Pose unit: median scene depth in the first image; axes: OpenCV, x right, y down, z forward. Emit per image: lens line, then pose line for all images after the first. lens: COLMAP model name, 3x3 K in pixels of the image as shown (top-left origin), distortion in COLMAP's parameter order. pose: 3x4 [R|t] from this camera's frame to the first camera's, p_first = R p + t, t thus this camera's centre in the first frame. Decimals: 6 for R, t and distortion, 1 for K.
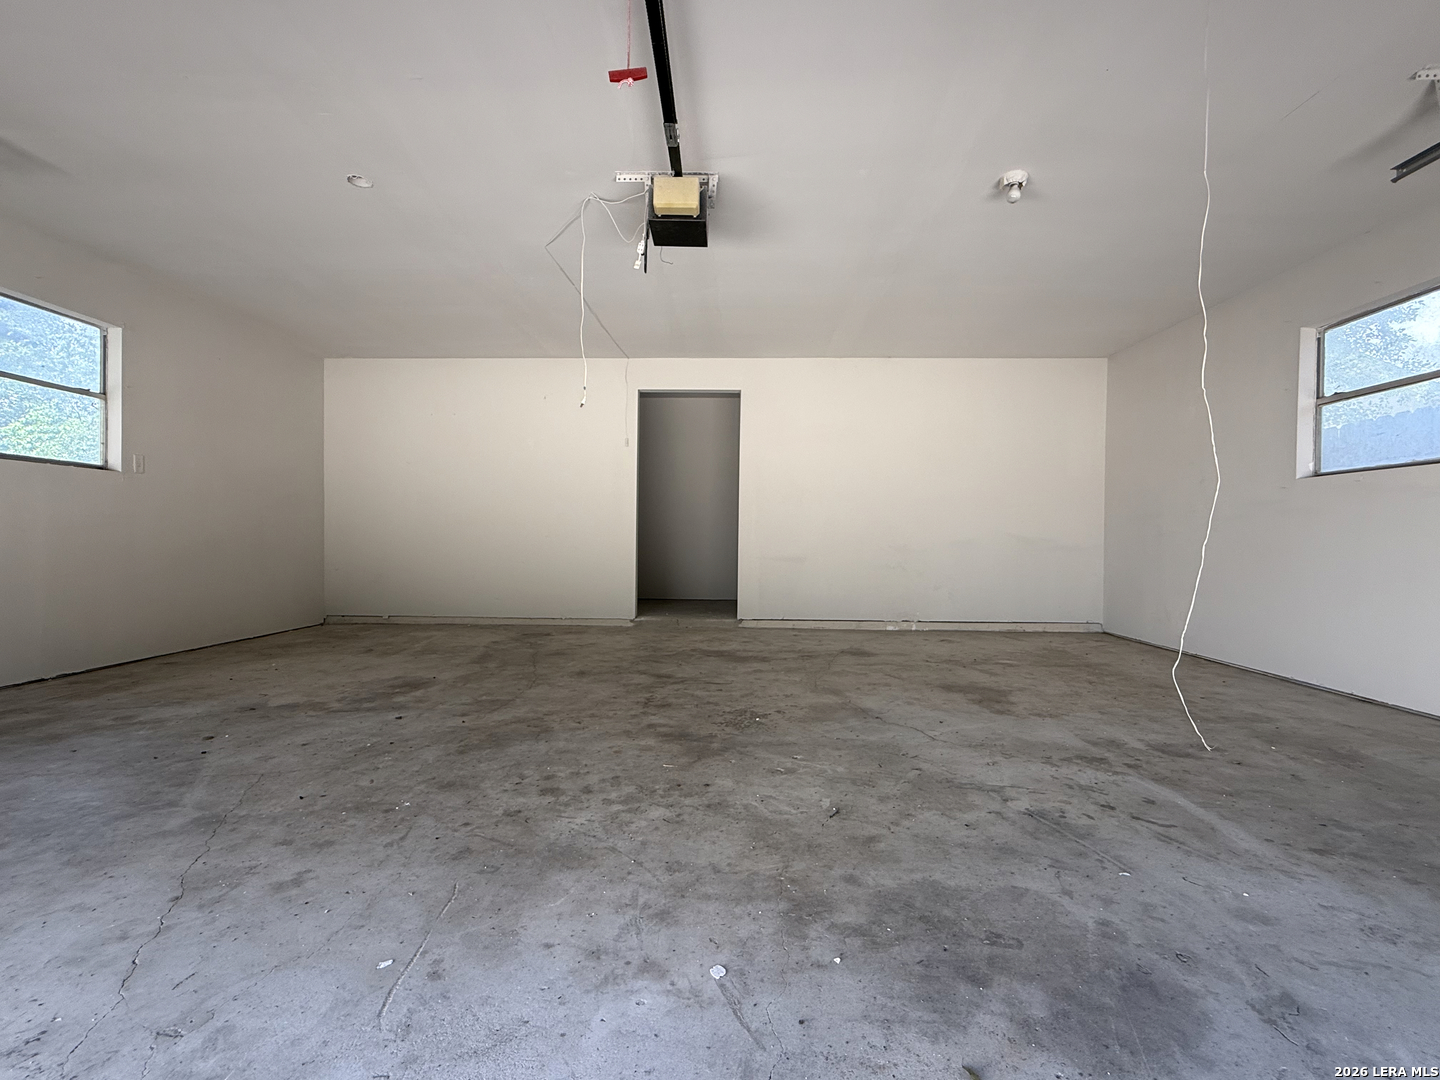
lens RADIAL K [[660.8, 0, 718.2], [0, 660.8, 542.4], [0, 0, 1]] dist [-0.000668, -0.000528]
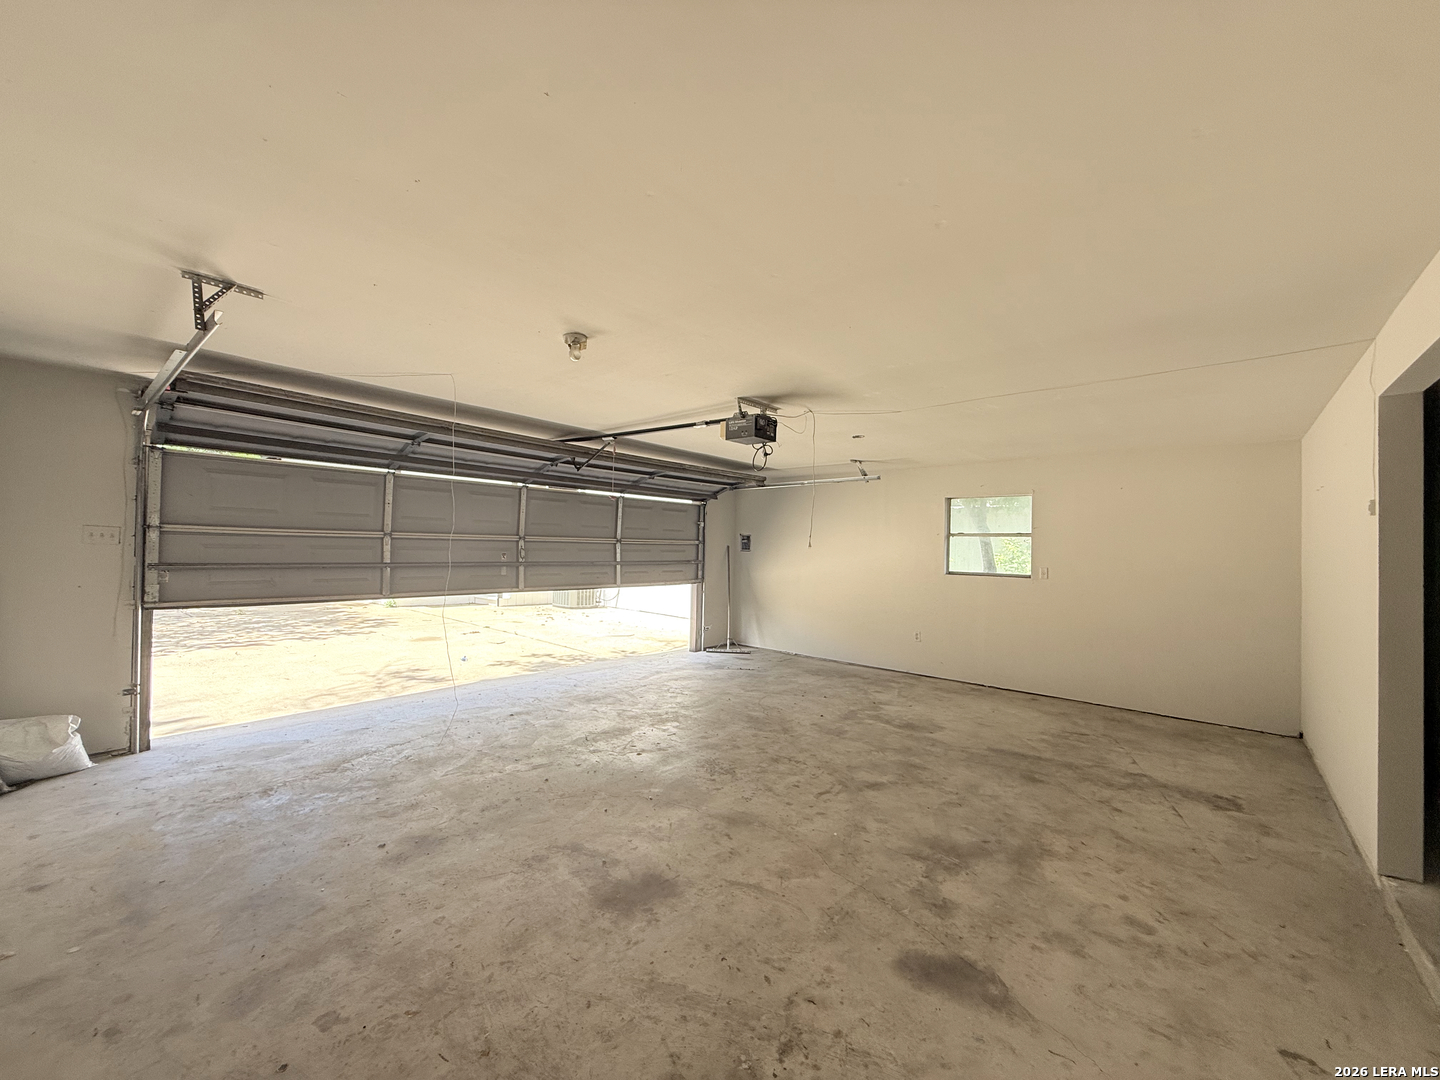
lens RADIAL K [[579.0, 0, 718.2], [0, 579.0, 542.5], [0, 0, 1]] dist [0.001331, 0.000096]
pose [[-0.638174, -0.024413, -0.769505, 1.067654], [-0.024329, 0.999637, -0.011537, -0.226715], [0.769508, 0.011359, -0.638536, 1.863970]]
